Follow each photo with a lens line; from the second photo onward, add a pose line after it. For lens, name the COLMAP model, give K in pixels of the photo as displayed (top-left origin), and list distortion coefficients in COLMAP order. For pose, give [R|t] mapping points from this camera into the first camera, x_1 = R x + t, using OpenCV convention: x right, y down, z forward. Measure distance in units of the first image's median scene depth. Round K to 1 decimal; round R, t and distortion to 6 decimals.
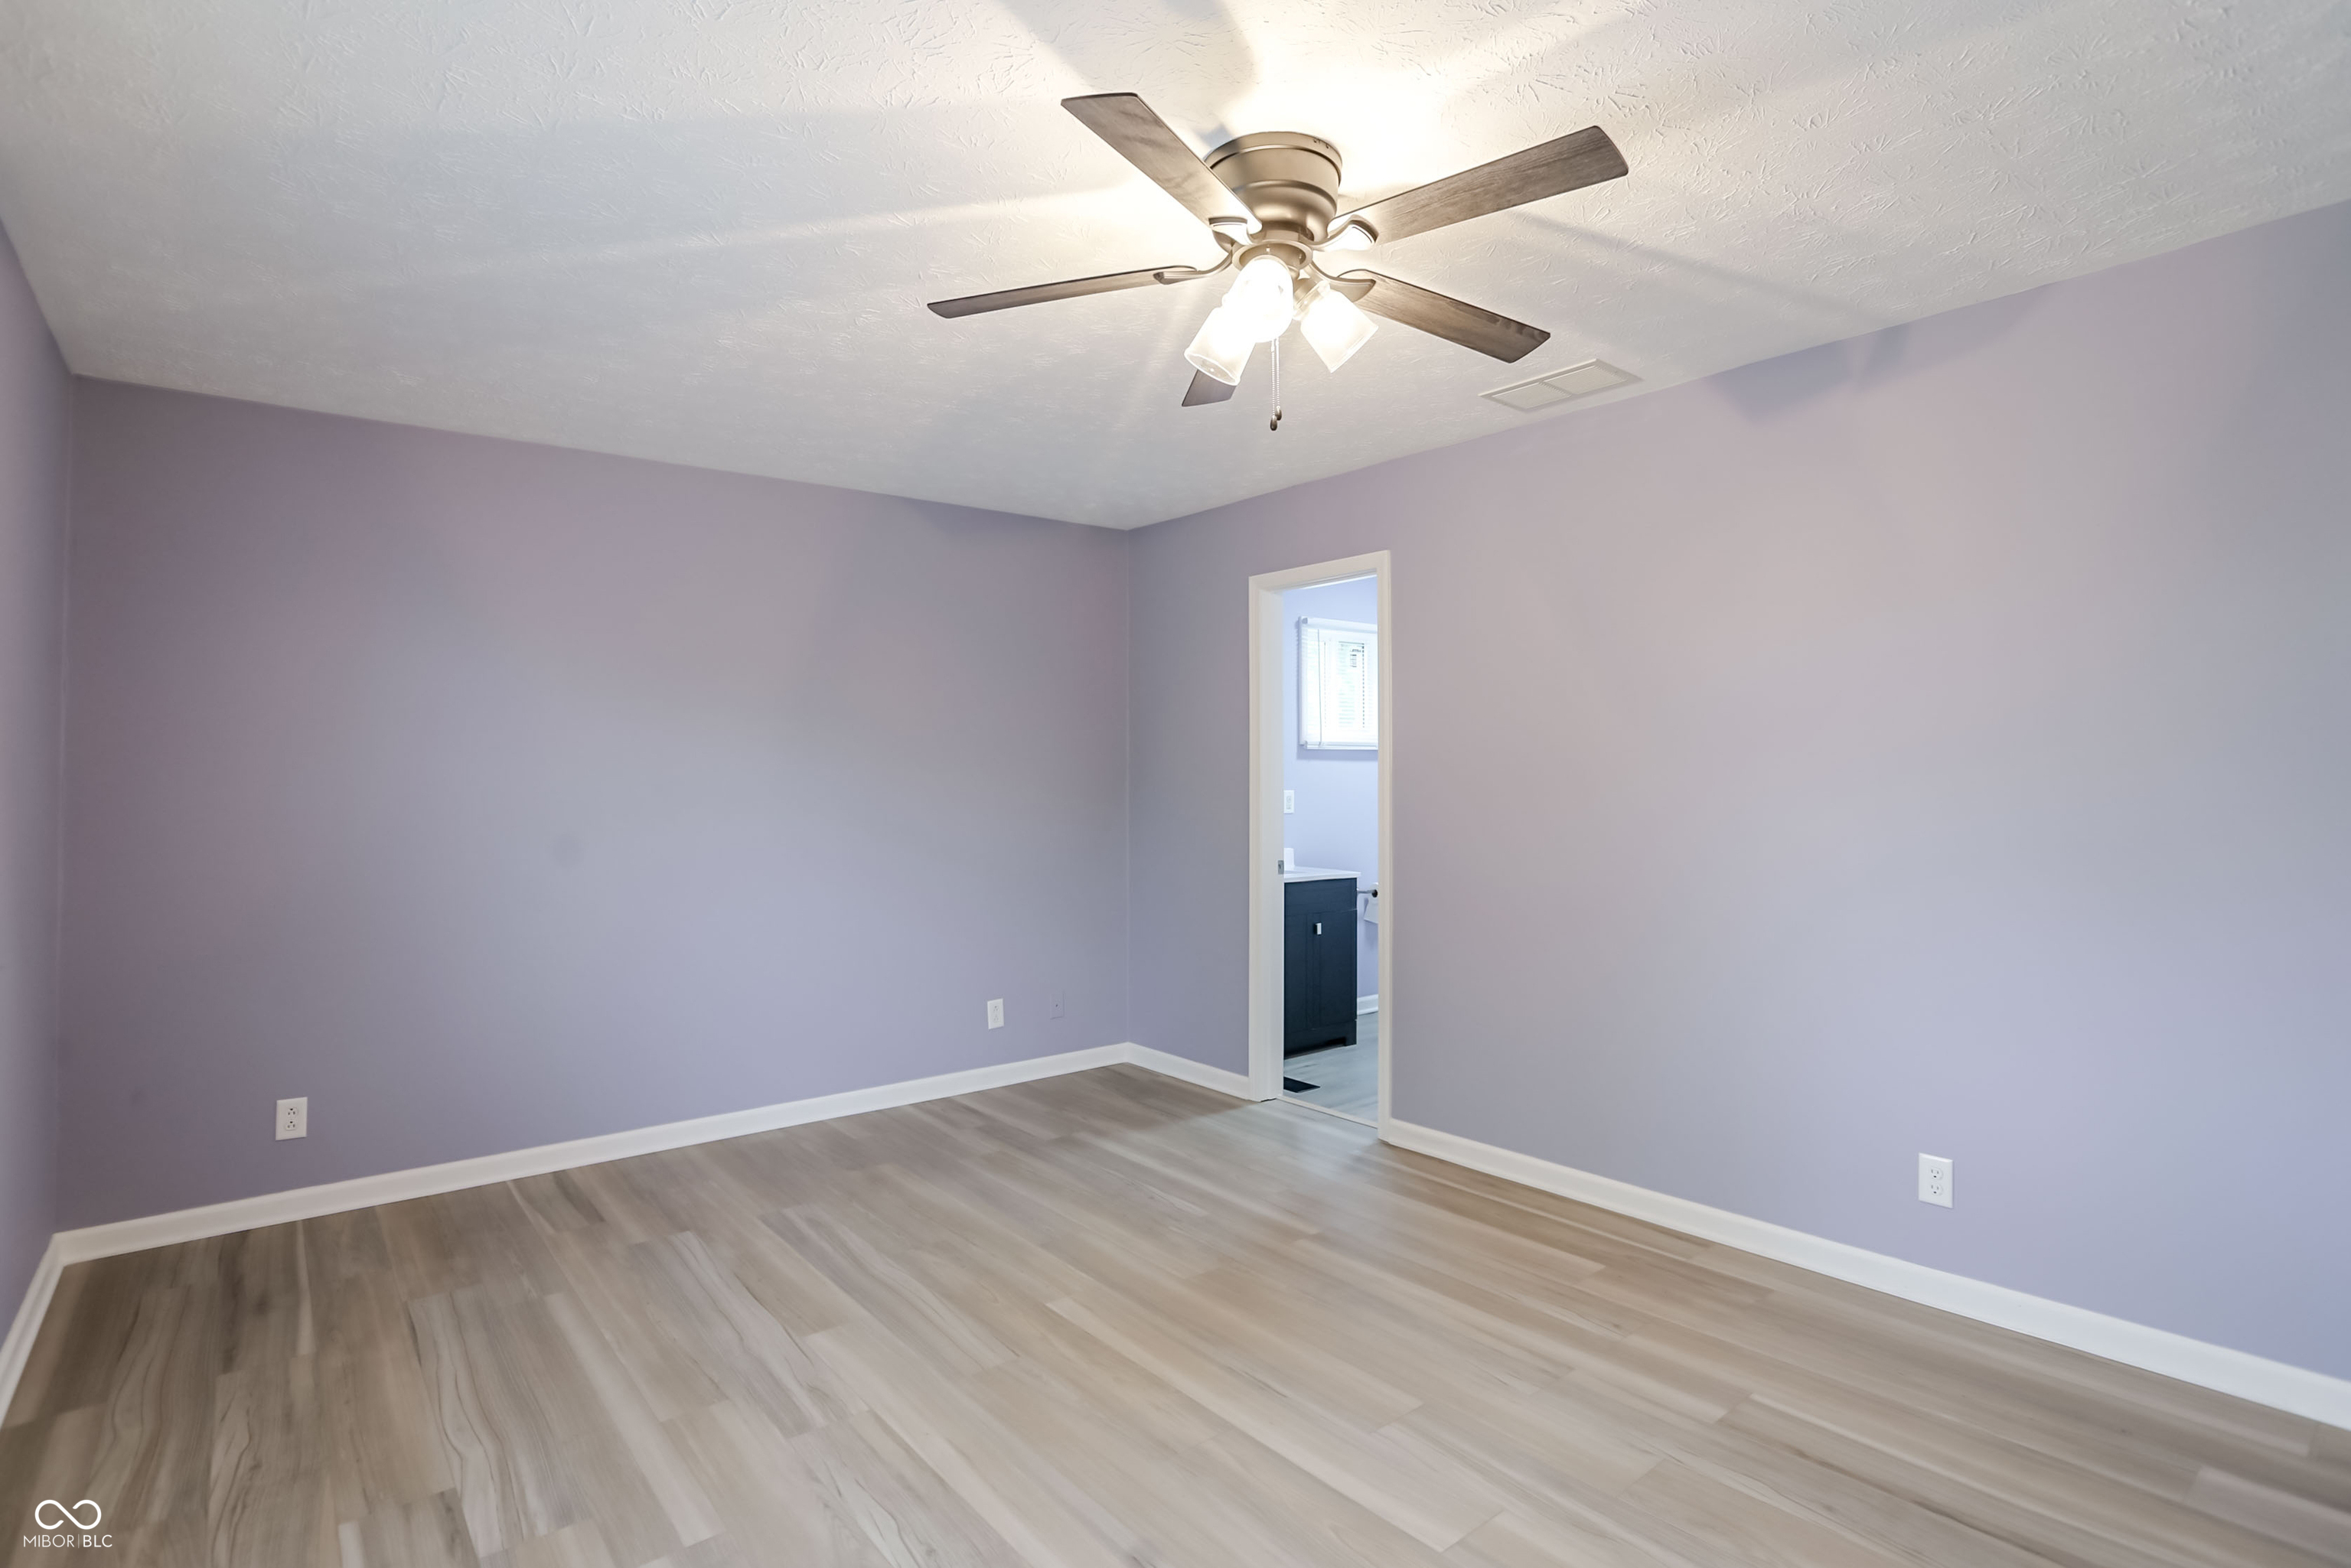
lens RADIAL K [[1148.4, 0, 1167.4], [0, 1148.4, 739.3], [0, 0, 1]] dist [-0.070172, 0.031275]
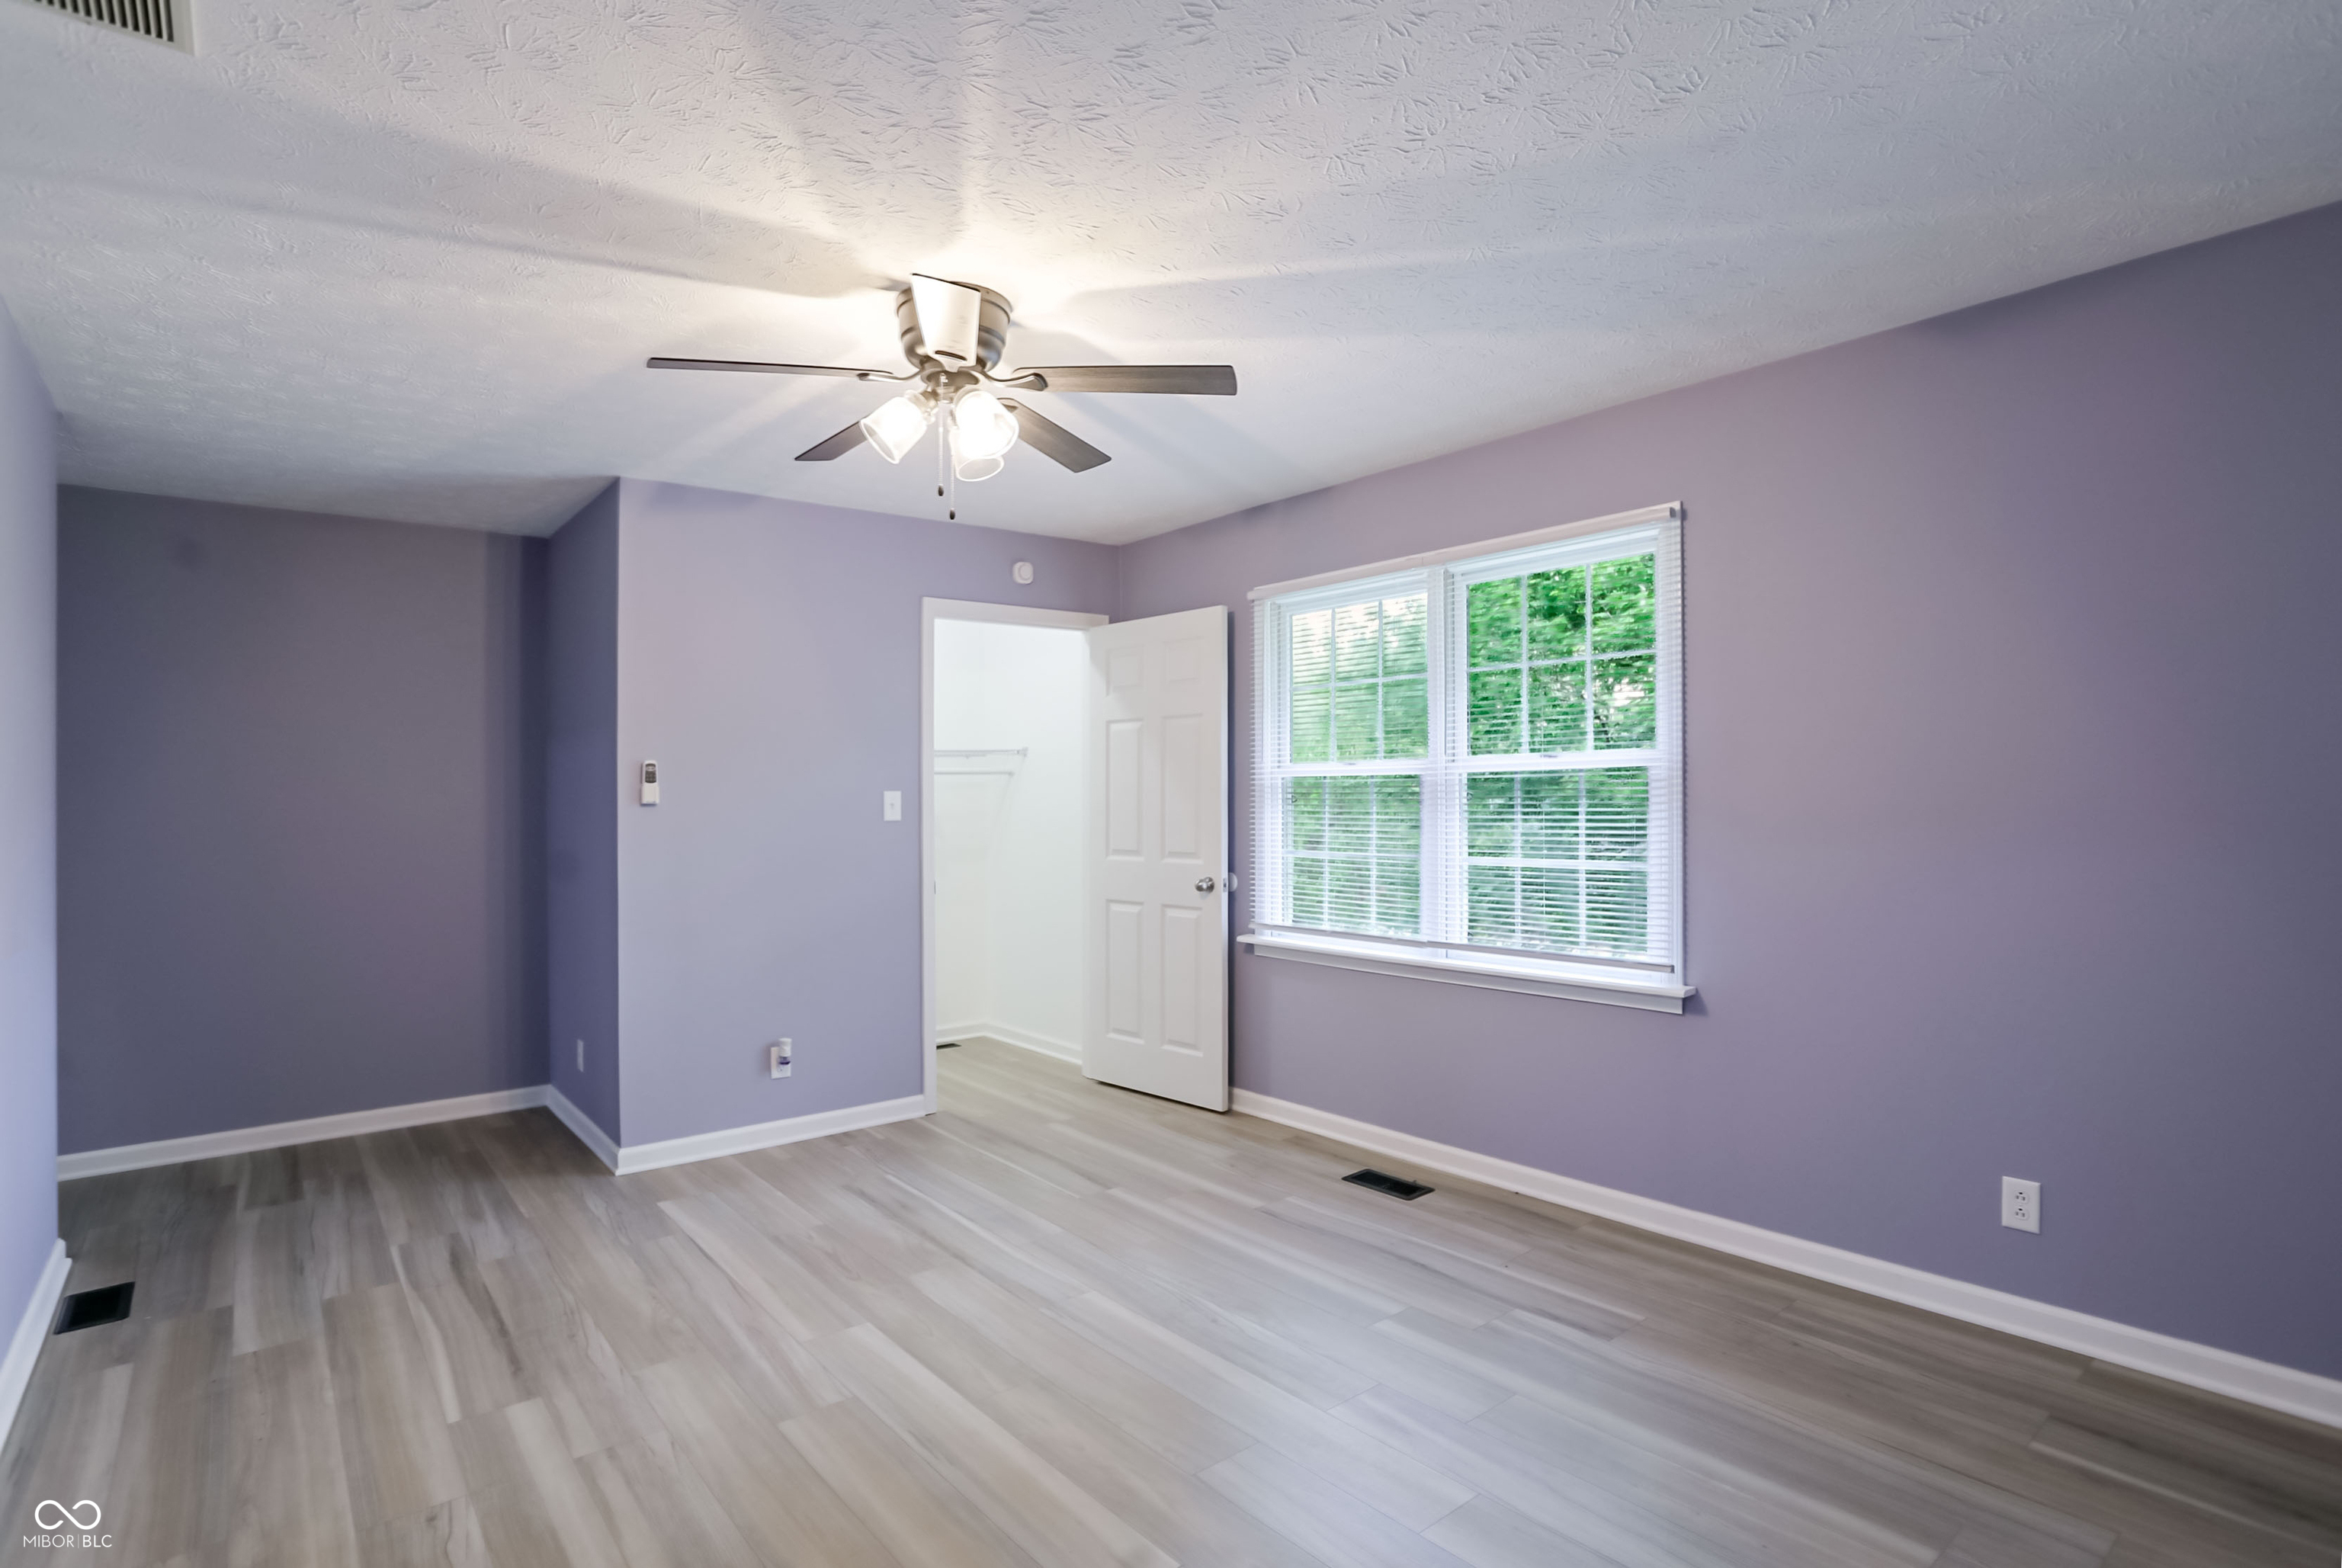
lens RADIAL K [[1148.4, 0, 1166.1], [0, 1148.4, 847.9], [0, 0, 1]] dist [-0.071417, 0.030422]
pose [[-0.999717, 0.023572, -0.003286, -0.104128], [0.023554, 0.999708, 0.005409, 0.065856], [0.003413, 0.005330, -0.999980, 1.636758]]
